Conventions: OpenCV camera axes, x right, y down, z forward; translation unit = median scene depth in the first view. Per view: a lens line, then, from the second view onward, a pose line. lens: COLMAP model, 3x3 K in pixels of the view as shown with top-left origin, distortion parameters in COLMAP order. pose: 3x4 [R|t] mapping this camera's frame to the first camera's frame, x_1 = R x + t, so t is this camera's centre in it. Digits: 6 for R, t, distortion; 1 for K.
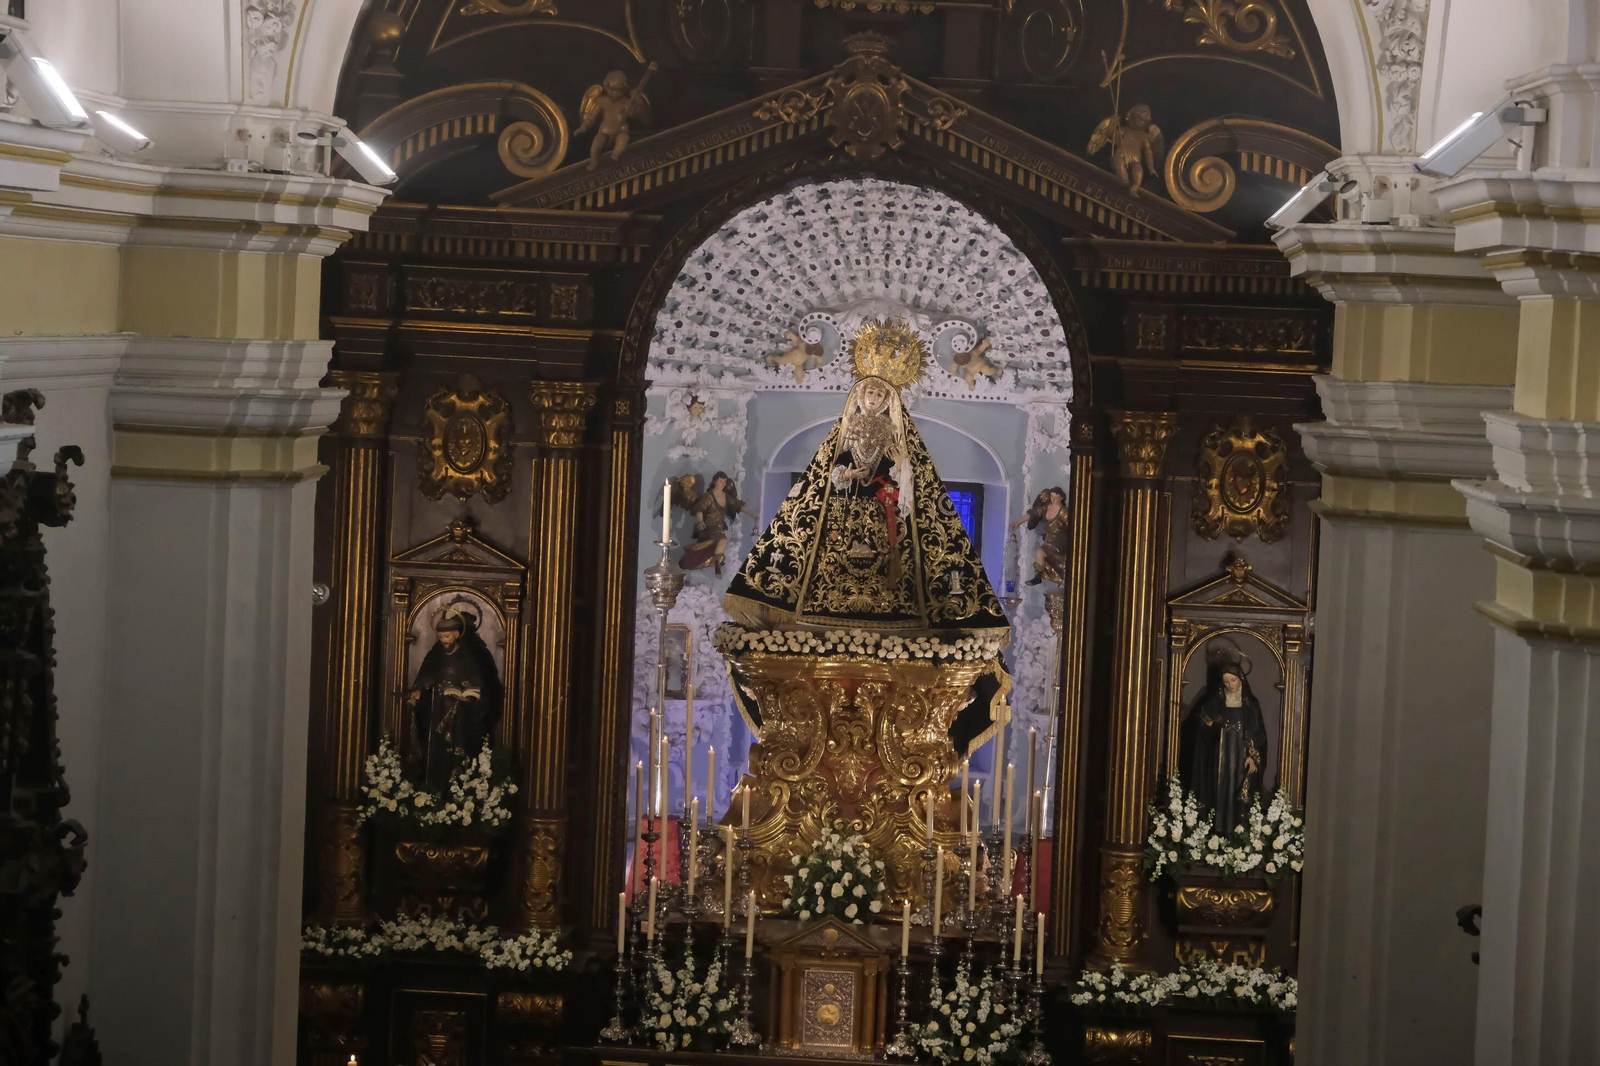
lens RADIAL K [[3735.8, 0, 751.9], [0, 3735.8, 564.4], [0, 0, 1]] dist [0.048300, 1.048173]
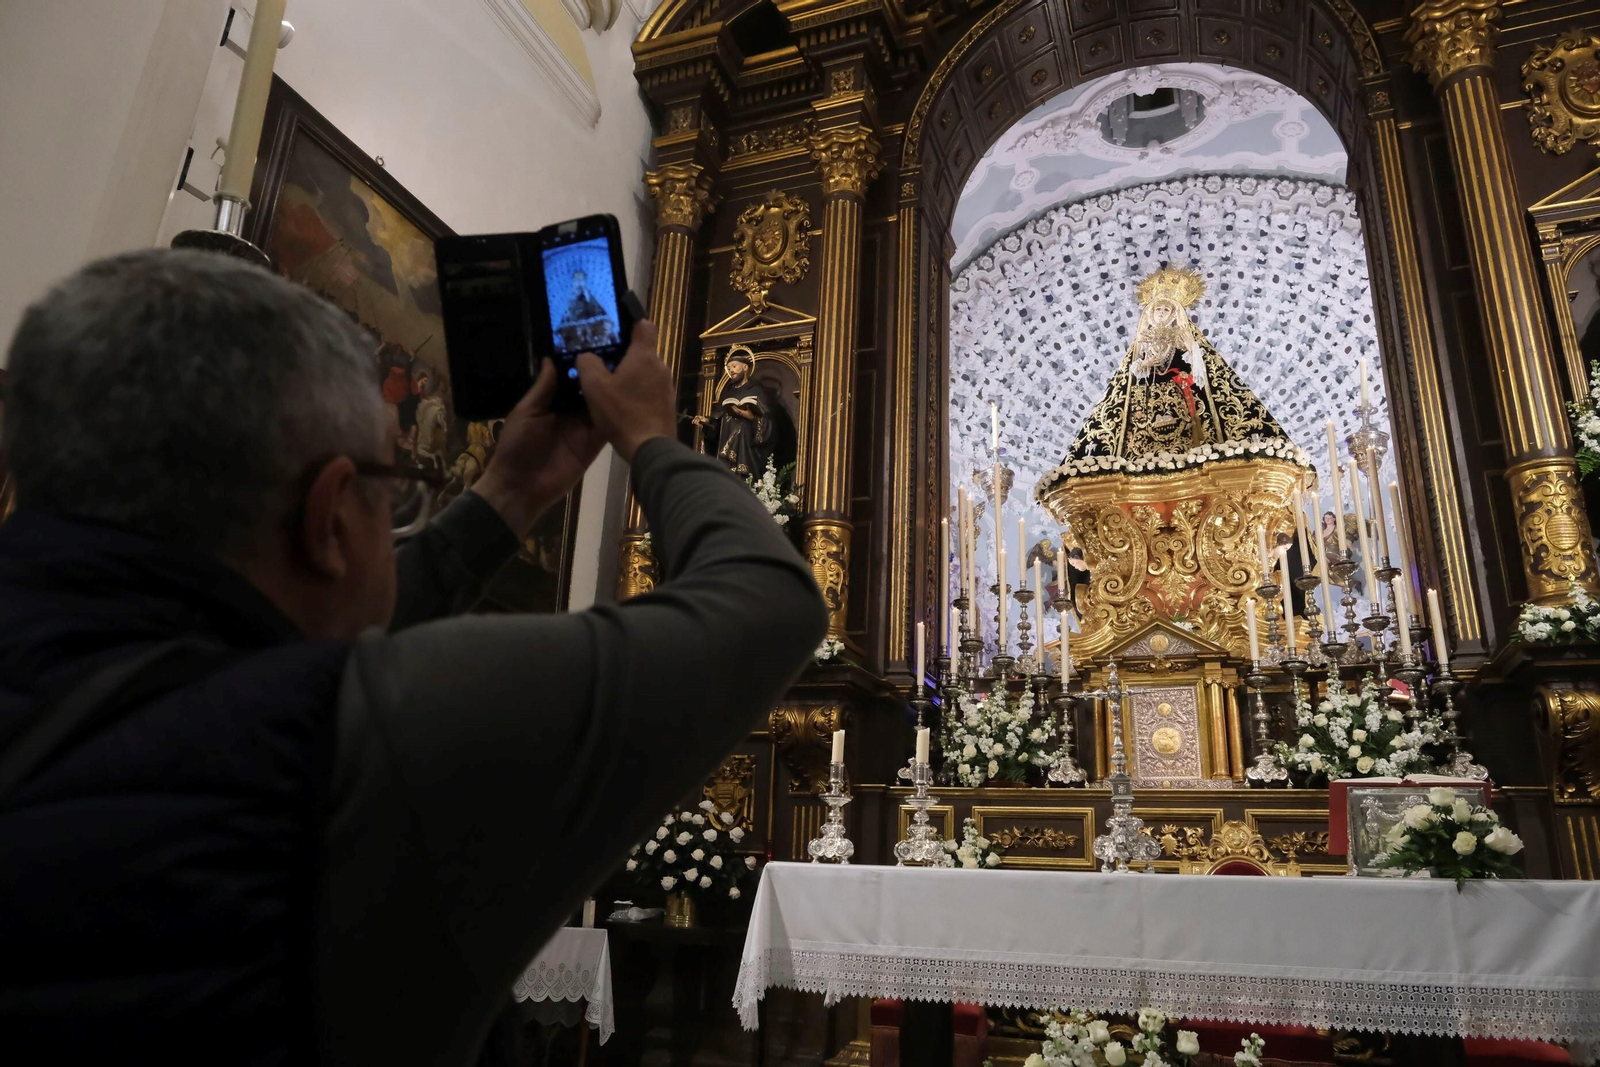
lens RADIAL K [[1081.1, 0, 798.3], [0, 1081.1, 540.2], [0, 0, 1]] dist [-0.016789, 0.007245]
pose [[0.950915, -0.099351, -0.293071, 0.017335], [-0.029508, 0.913633, -0.405467, 0.180163], [0.308043, 0.394213, 0.865856, 0.754219]]
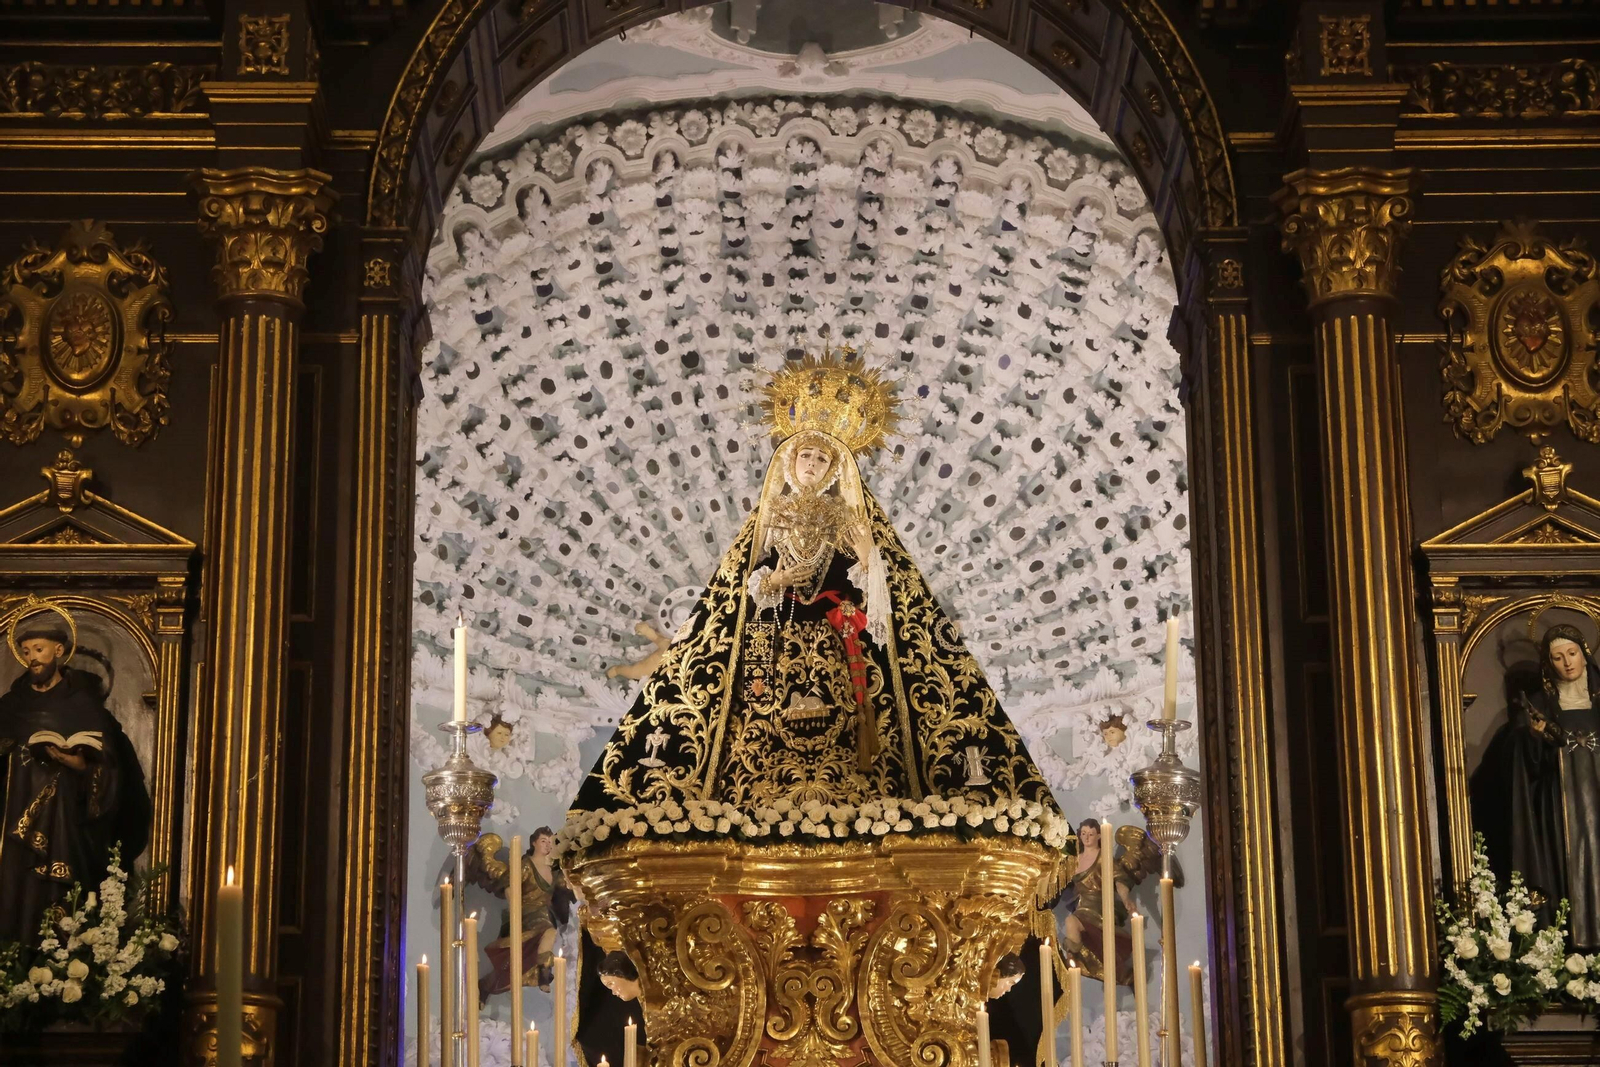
lens RADIAL K [[3735.8, 0, 751.9], [0, 3735.8, 564.9], [0, 0, 1]] dist [0.048300, 1.048173]
pose [[0.997026, -0.030077, 0.070956, -0.020080], [0.053834, 0.930636, -0.361965, 0.195897], [-0.055148, 0.364708, 0.929487, 0.506153]]
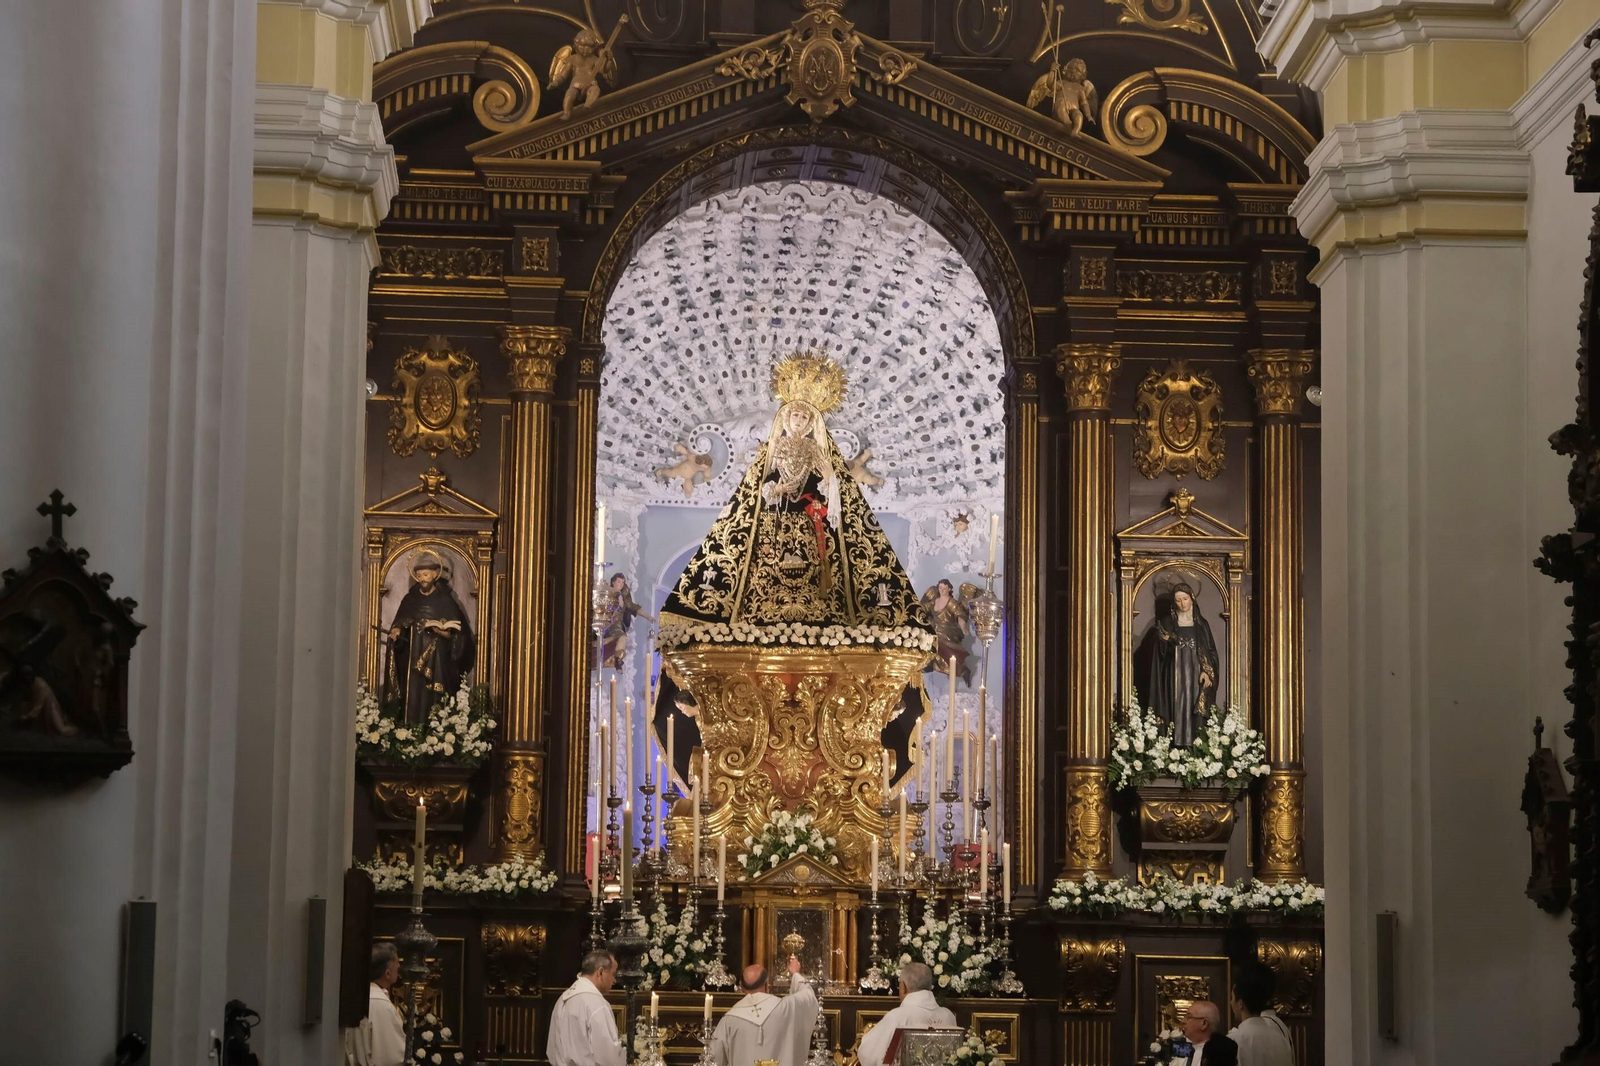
lens RADIAL K [[3735.8, 0, 751.9], [0, 3735.8, 564.4], [0, 0, 1]] dist [0.048300, 1.048173]
pose [[0.994222, -0.011826, 0.106691, -0.100243], [0.032904, 0.979643, -0.198032, 0.218509], [-0.102178, 0.200398, 0.974372, -0.007028]]
